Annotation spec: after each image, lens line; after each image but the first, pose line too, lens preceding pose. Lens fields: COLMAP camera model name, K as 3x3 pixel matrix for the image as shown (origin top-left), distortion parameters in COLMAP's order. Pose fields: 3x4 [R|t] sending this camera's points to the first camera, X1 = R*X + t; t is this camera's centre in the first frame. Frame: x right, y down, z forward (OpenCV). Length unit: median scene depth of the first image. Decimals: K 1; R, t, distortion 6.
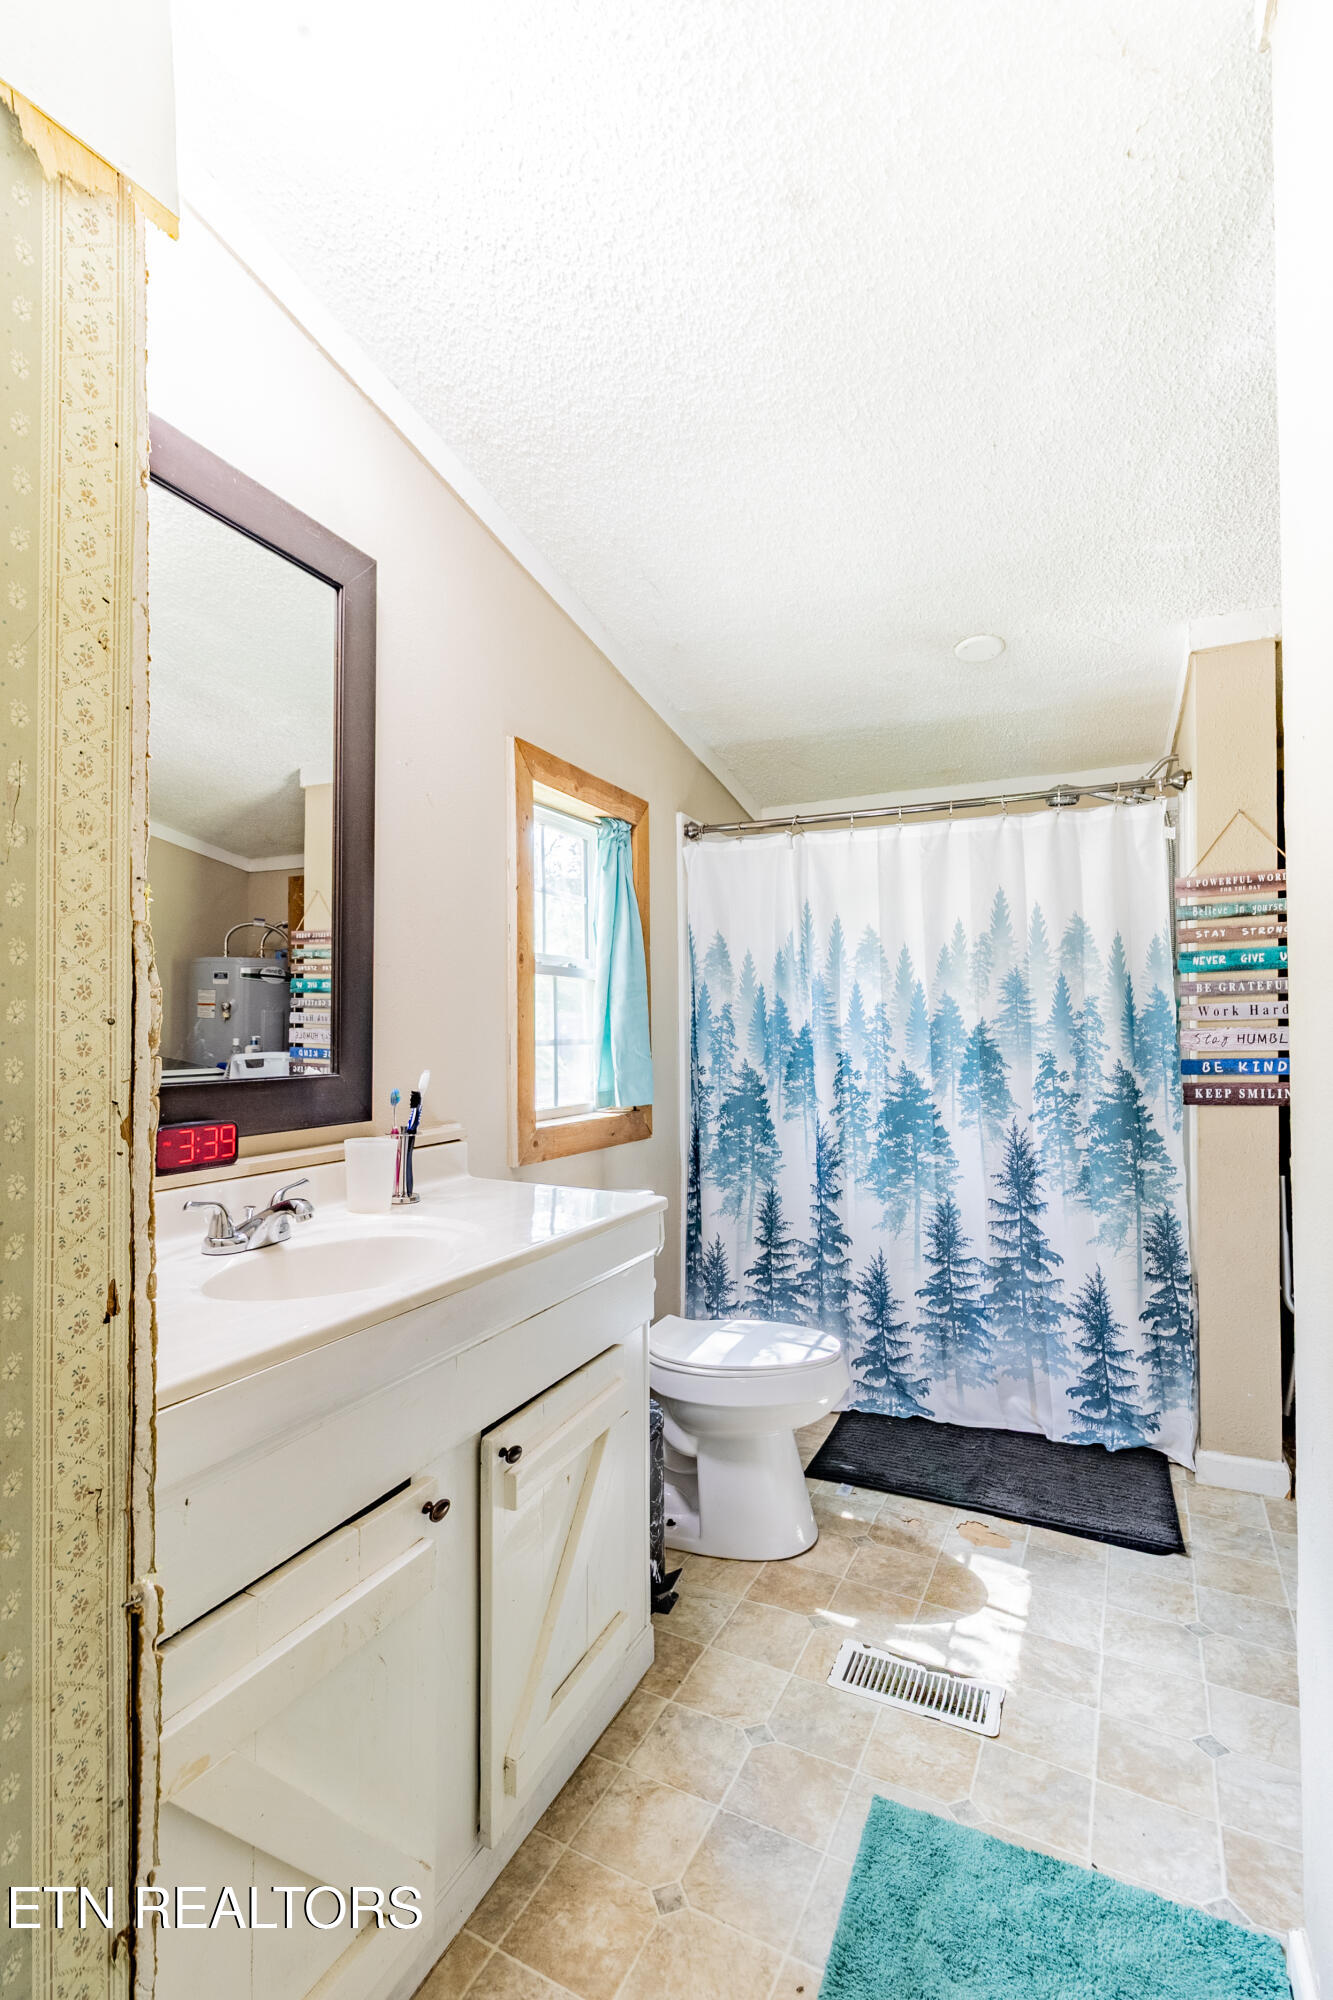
lens RADIAL K [[918.6, 0, 666.5], [0, 918.6, 1000.0], [0, 0, 1]] dist [0.003915, 0.000321]
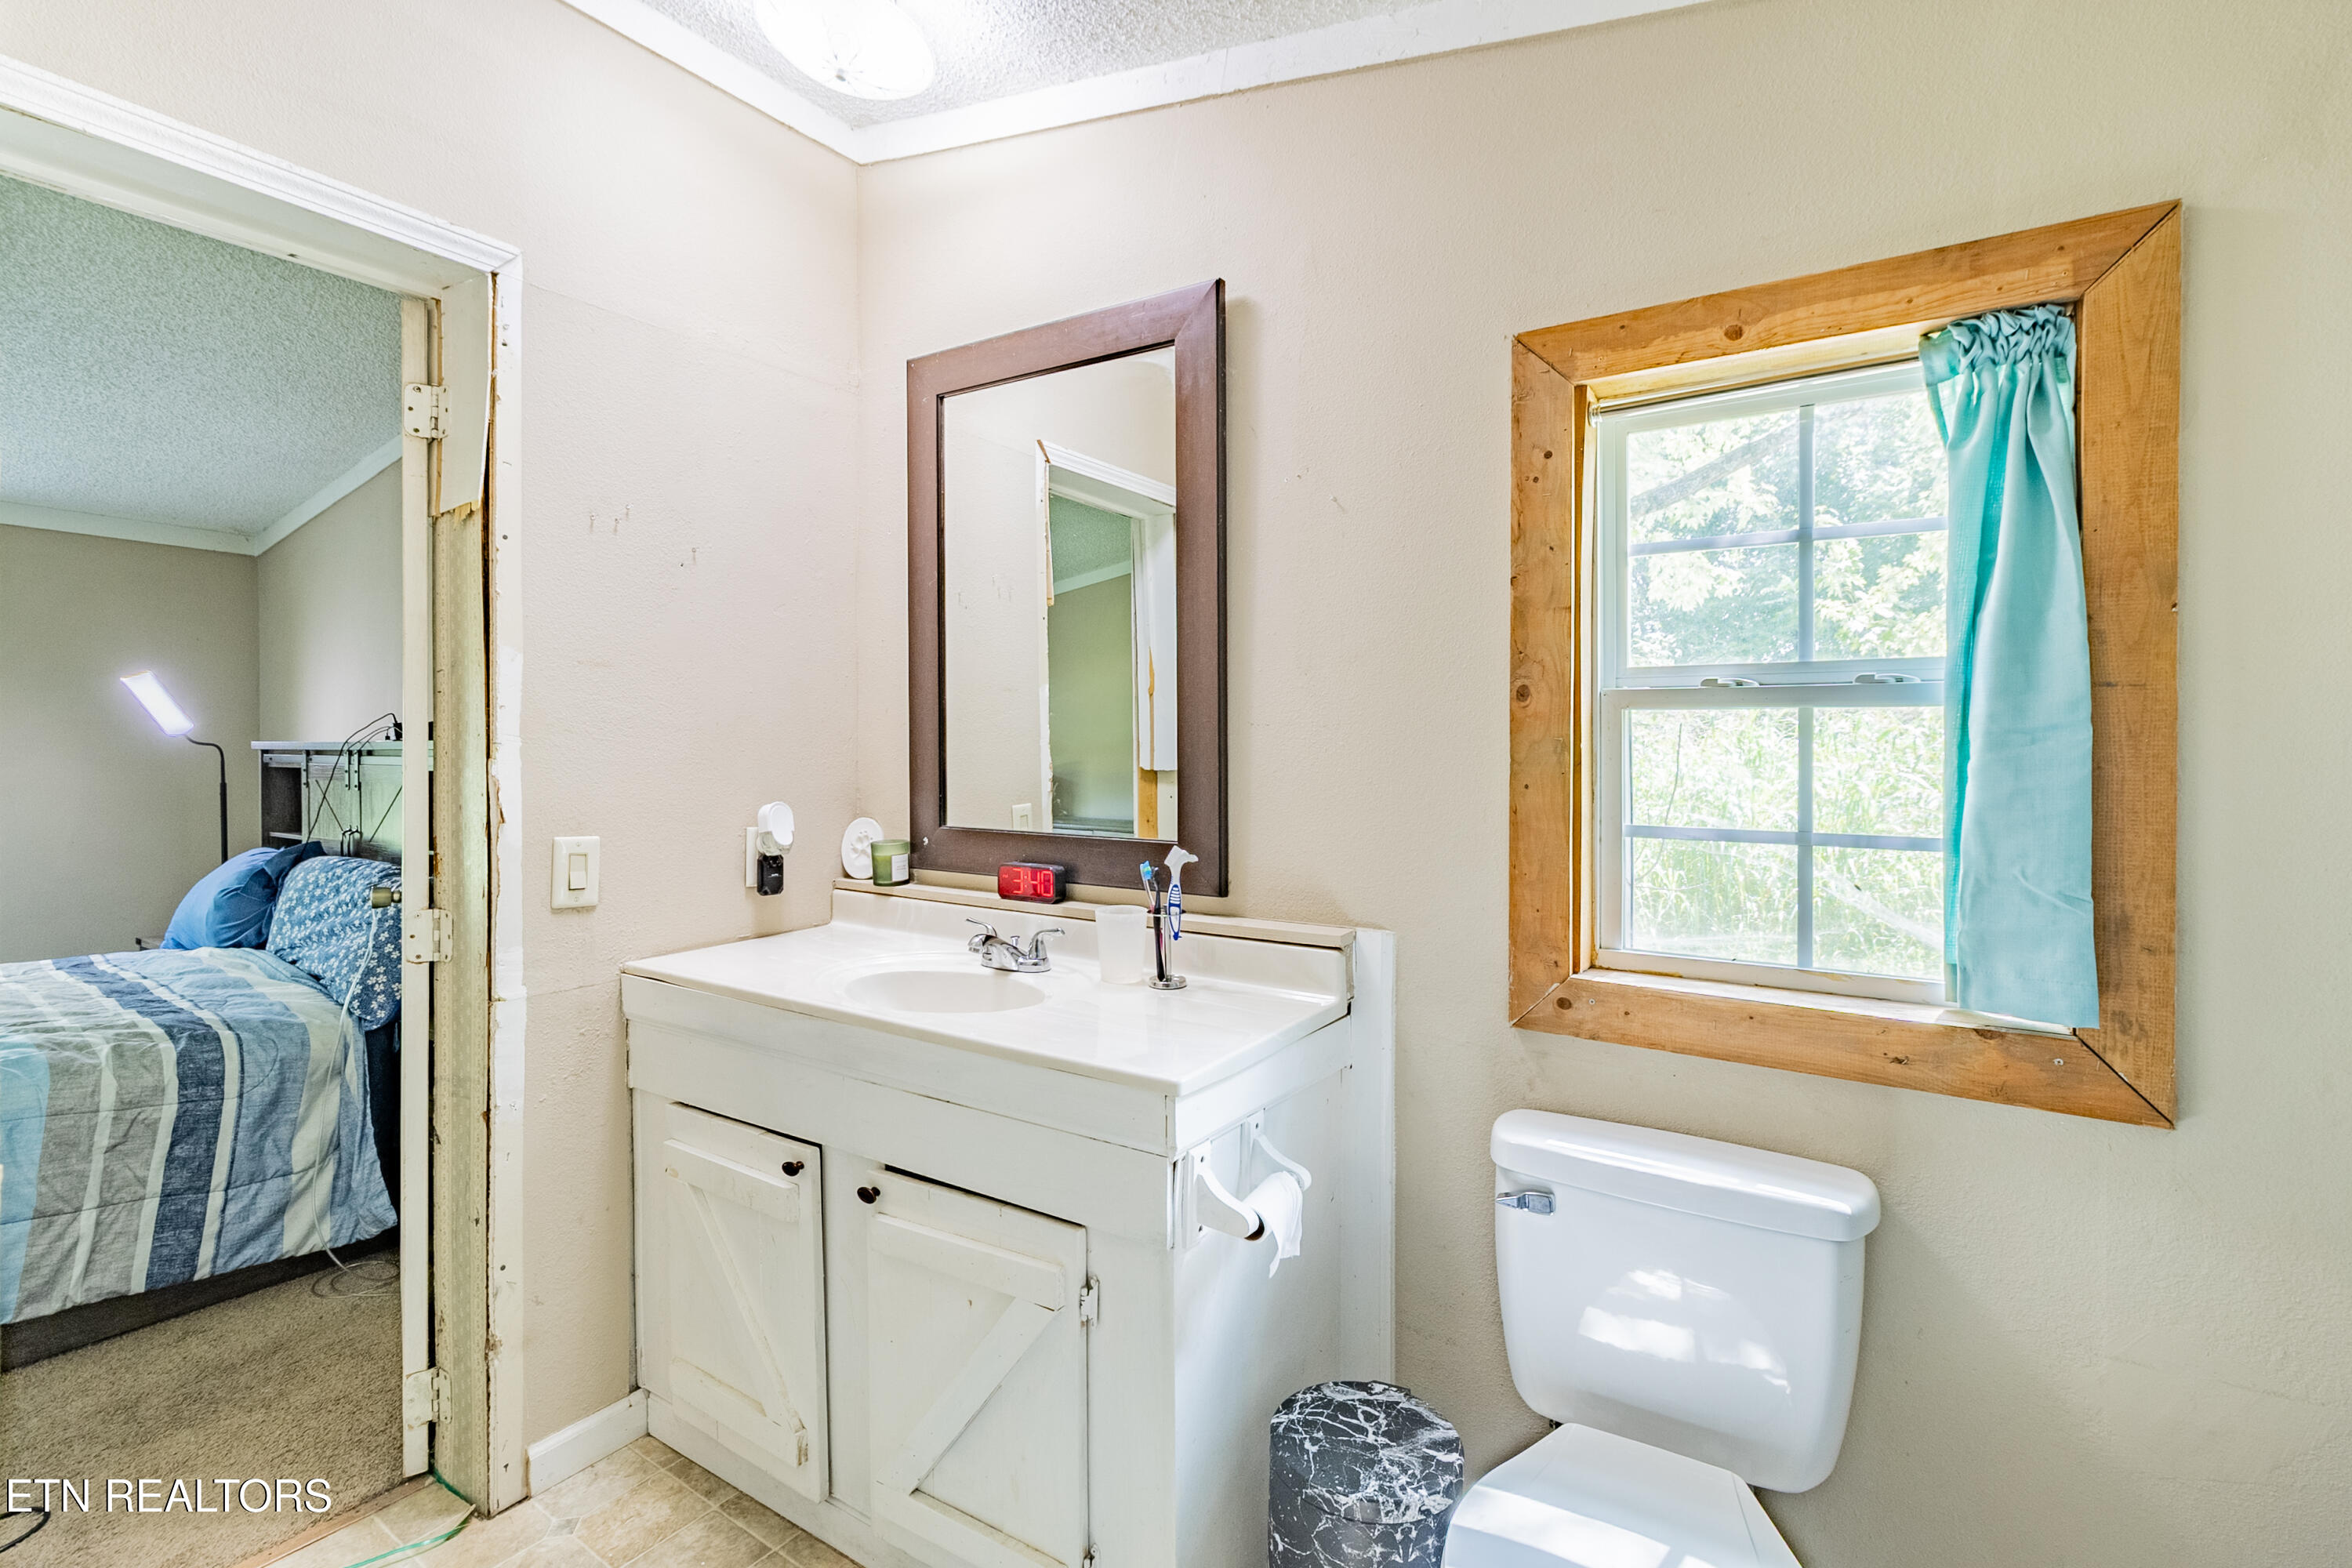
lens RADIAL K [[1080.2, 0, 1183.1], [0, 1080.2, 751.0], [0, 0, 1]] dist [0.003915, 0.000321]
pose [[-0.126565, 0.013827, -0.991862, 0.589607], [0.030813, 0.999475, 0.010001, -0.020820], [0.991480, -0.029297, -0.126924, 0.864860]]
